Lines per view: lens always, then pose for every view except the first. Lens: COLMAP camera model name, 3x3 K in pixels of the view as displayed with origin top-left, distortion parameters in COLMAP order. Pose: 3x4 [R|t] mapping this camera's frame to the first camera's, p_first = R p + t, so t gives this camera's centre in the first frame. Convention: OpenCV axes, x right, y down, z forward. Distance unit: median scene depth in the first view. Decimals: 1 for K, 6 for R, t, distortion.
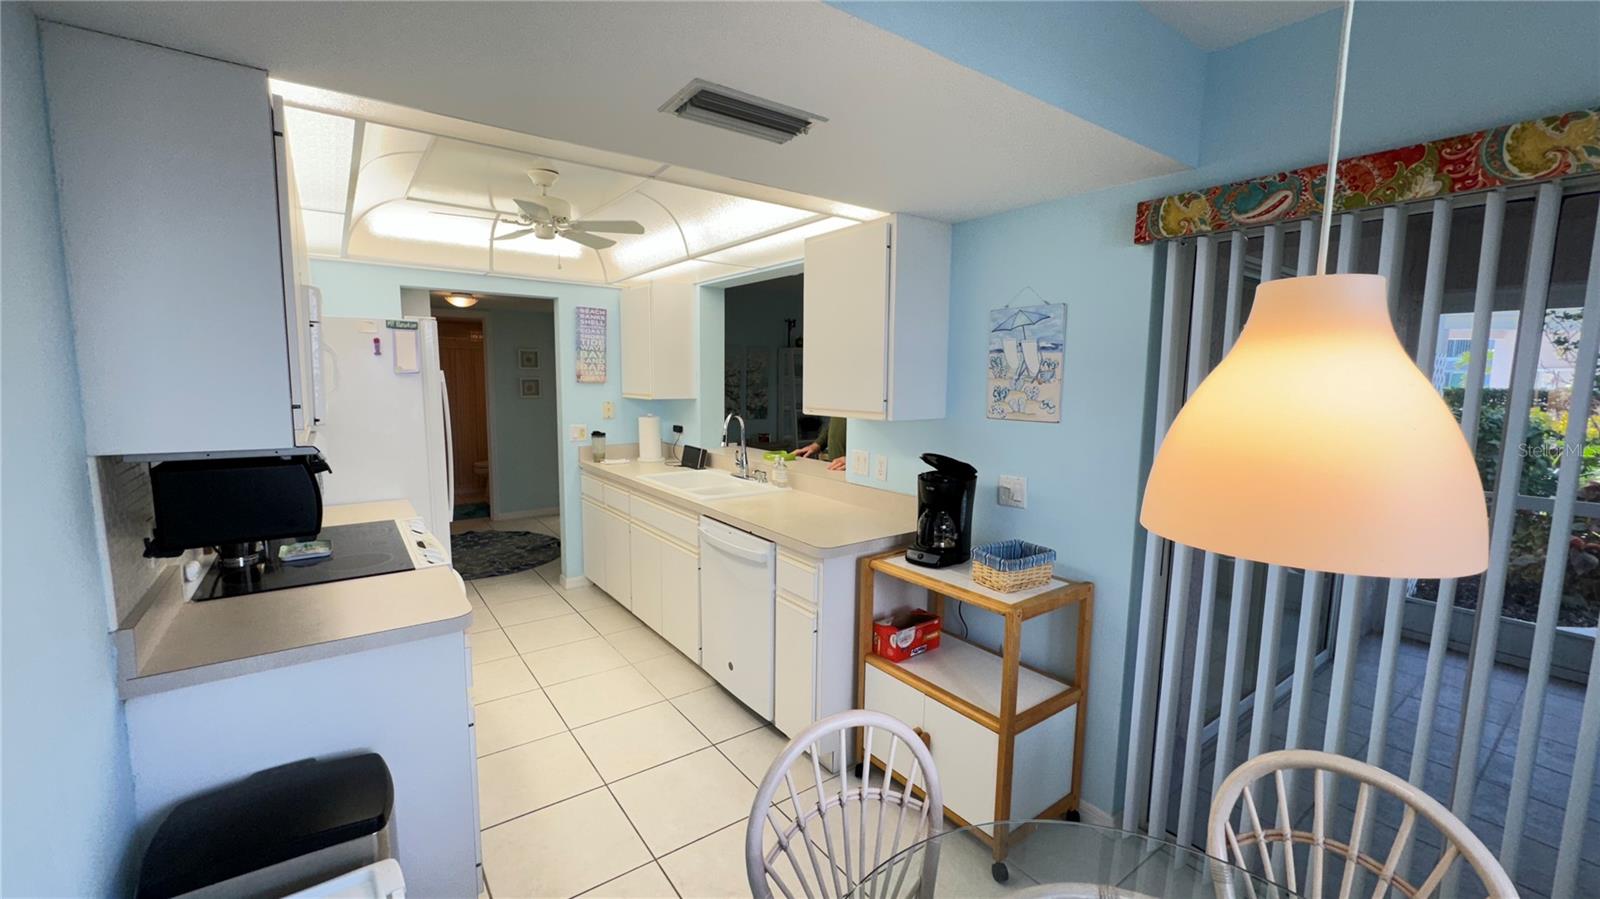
lens RADIAL K [[639.4, 0, 799.0], [0, 639.4, 450.2], [0, 0, 1]] dist [-0.002859, 0.001145]
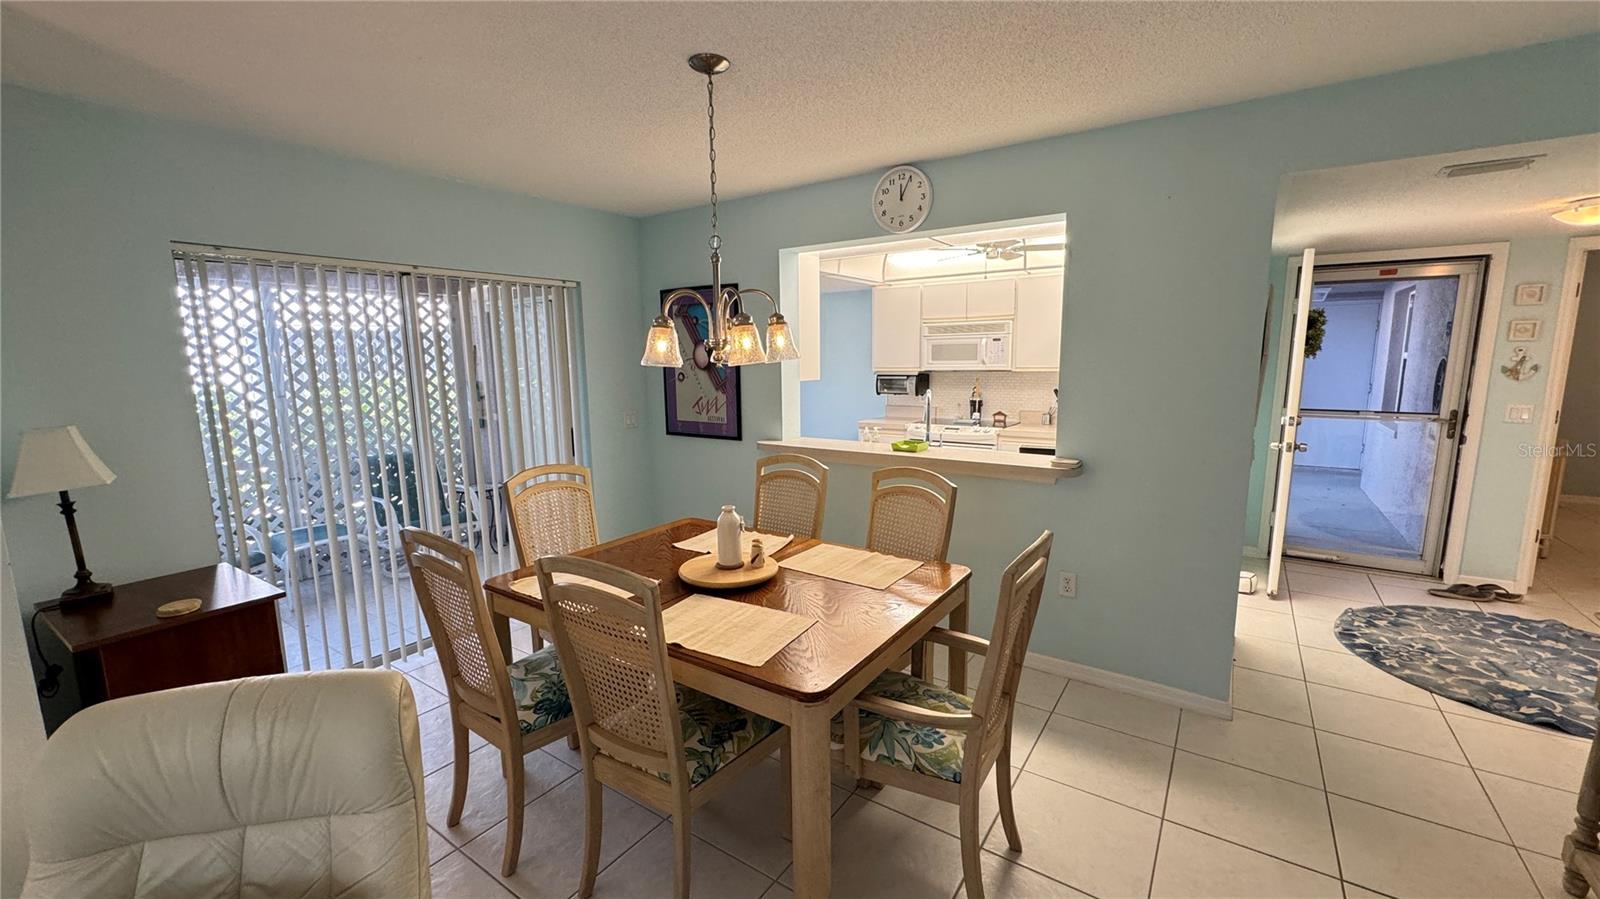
lens RADIAL K [[639.4, 0, 802.9], [0, 639.4, 450.7], [0, 0, 1]] dist [-0.002859, 0.001145]
pose [[-0.941843, 0.049132, -0.332444, 0.267170], [-0.039431, 0.966264, 0.254516, -0.135107], [0.333733, 0.252822, -0.908132, 1.253976]]
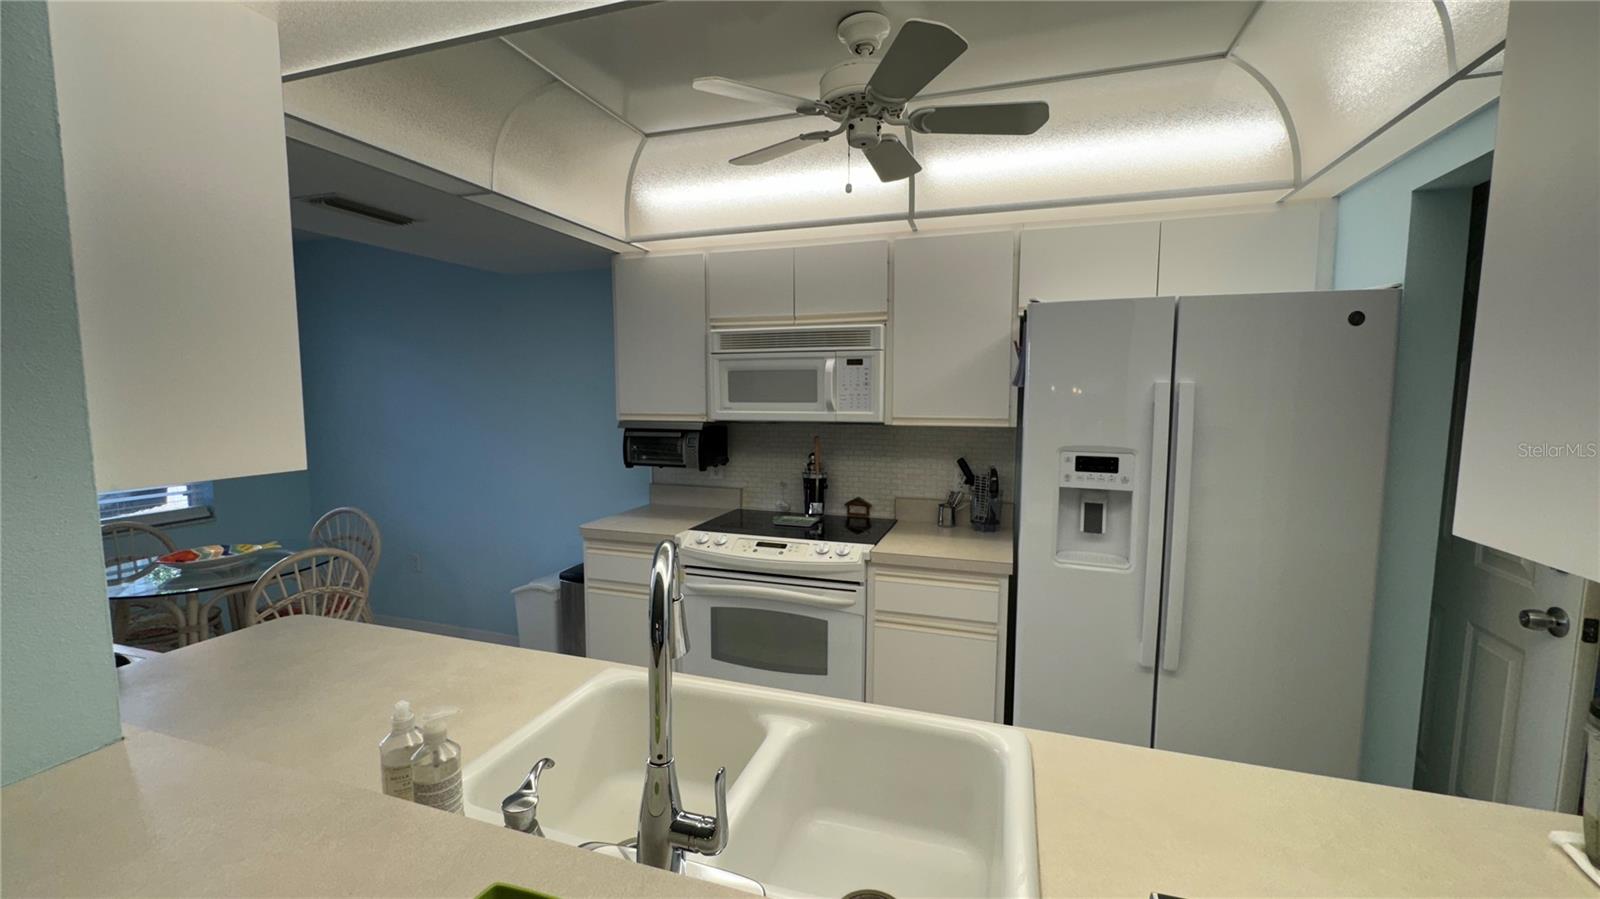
lens RADIAL K [[639.4, 0, 795.9], [0, 639.4, 454.1], [0, 0, 1]] dist [-0.002859, 0.001145]
pose [[-0.821144, 0.043176, -0.569086, -0.017049], [-0.079025, 0.978928, 0.188297, -0.083720], [0.565224, 0.199591, -0.800428, 0.818939]]
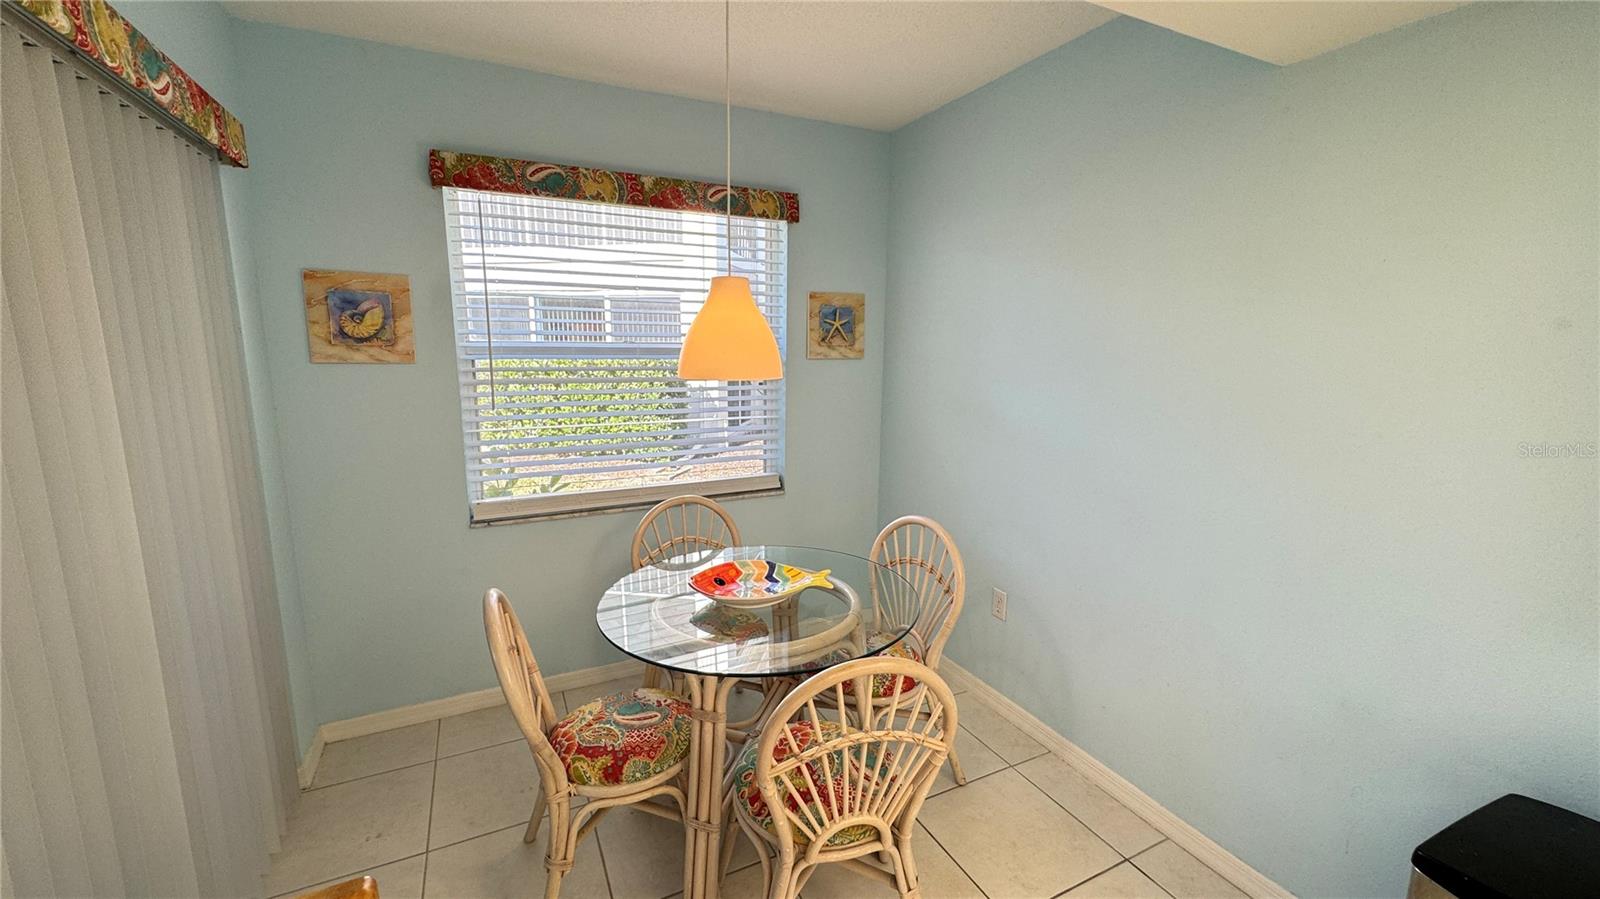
lens RADIAL K [[639.4, 0, 796.2], [0, 639.4, 455.2], [0, 0, 1]] dist [-0.002859, 0.001145]
pose [[-0.983043, -0.054247, 0.175170, 0.000259], [0.000123, 0.955047, 0.296453, -0.037185], [-0.183377, 0.291448, -0.938846, 0.462749]]
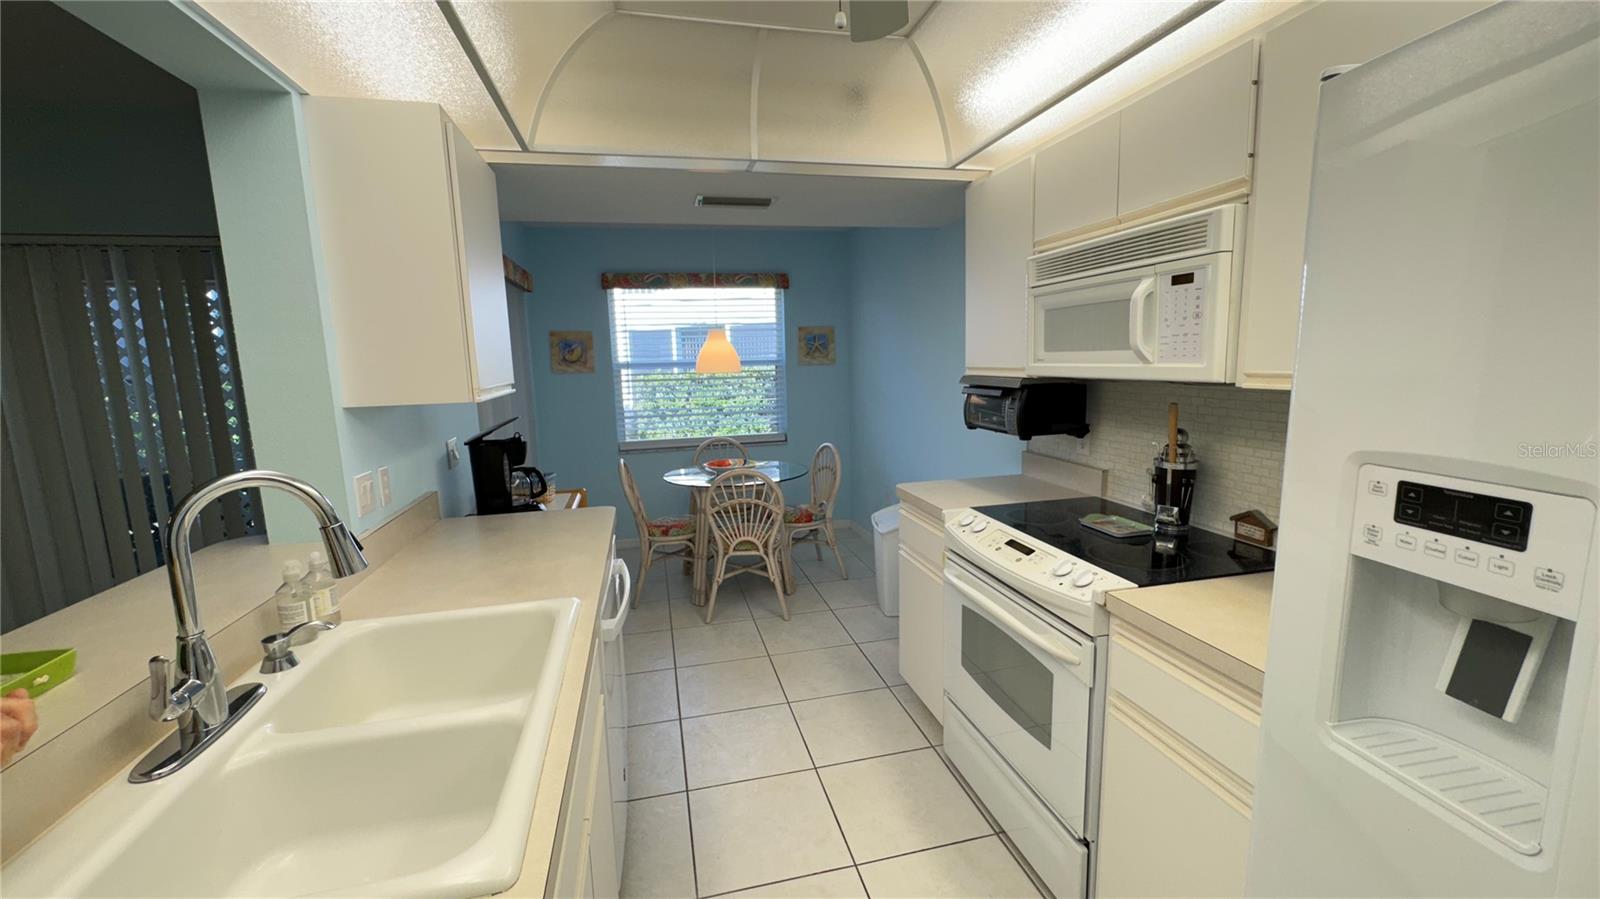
lens RADIAL K [[639.4, 0, 798.7], [0, 639.4, 453.6], [0, 0, 1]] dist [-0.002859, 0.001145]
pose [[-0.917792, -0.047392, 0.394223, -0.280308], [0.063209, 0.962752, 0.262894, -0.075459], [-0.391998, 0.266201, -0.880610, 0.784484]]
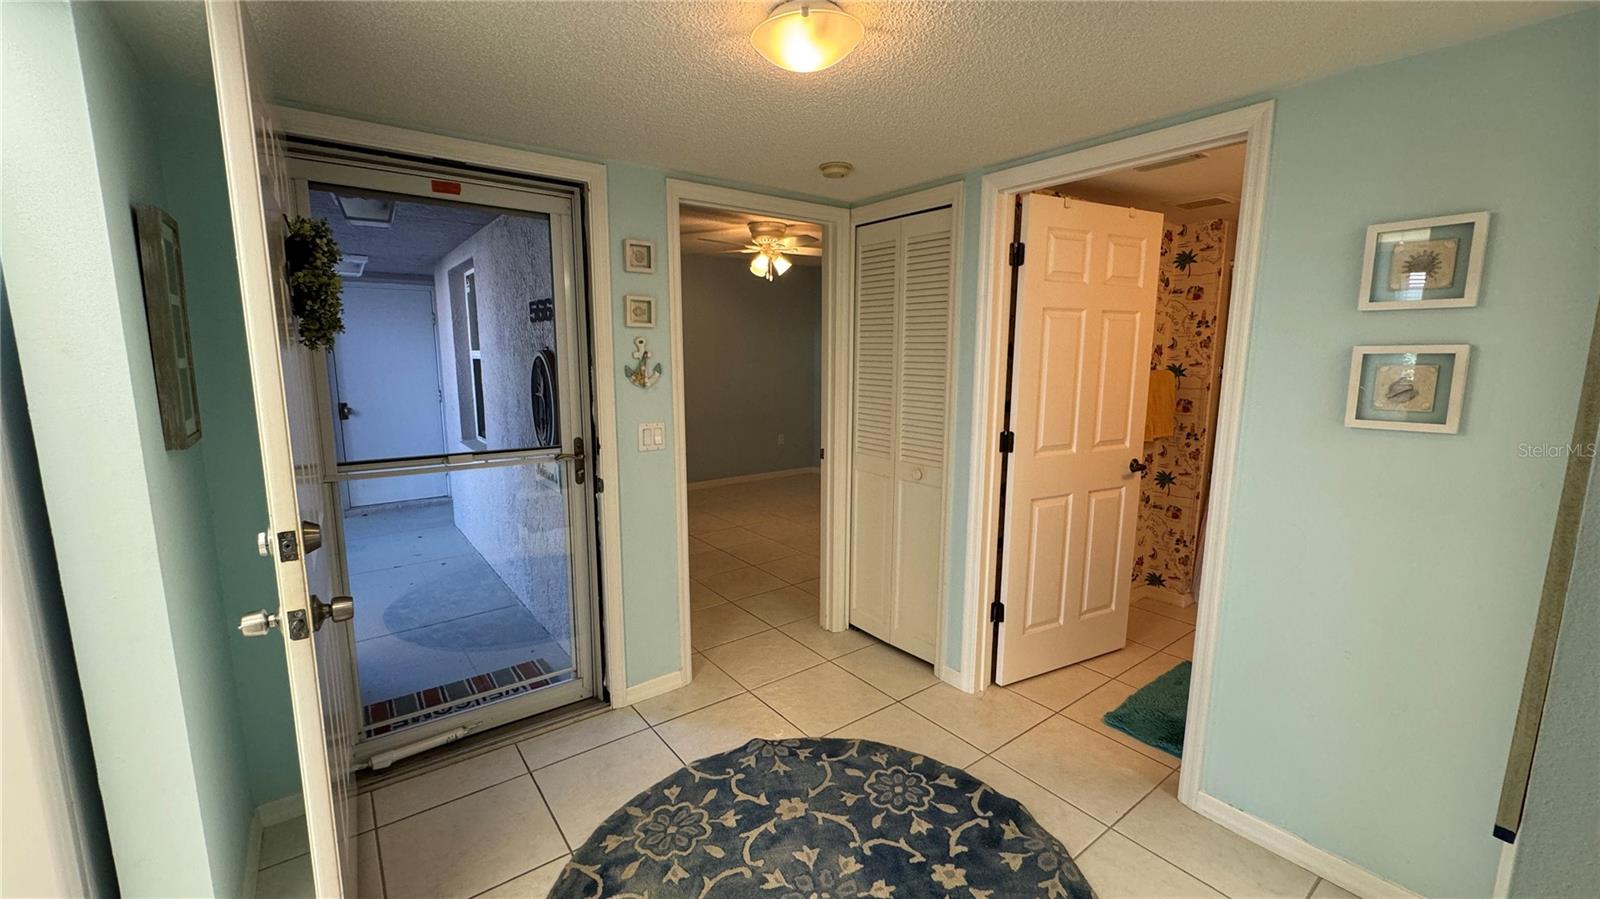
lens RADIAL K [[639.4, 0, 799.4], [0, 639.4, 454.0], [0, 0, 1]] dist [-0.002859, 0.001145]
pose [[0.017924, 0.143301, -0.989517, -0.235719], [-0.118876, 0.982961, 0.140198, -0.093928], [0.992747, 0.115117, 0.034654, 0.964121]]
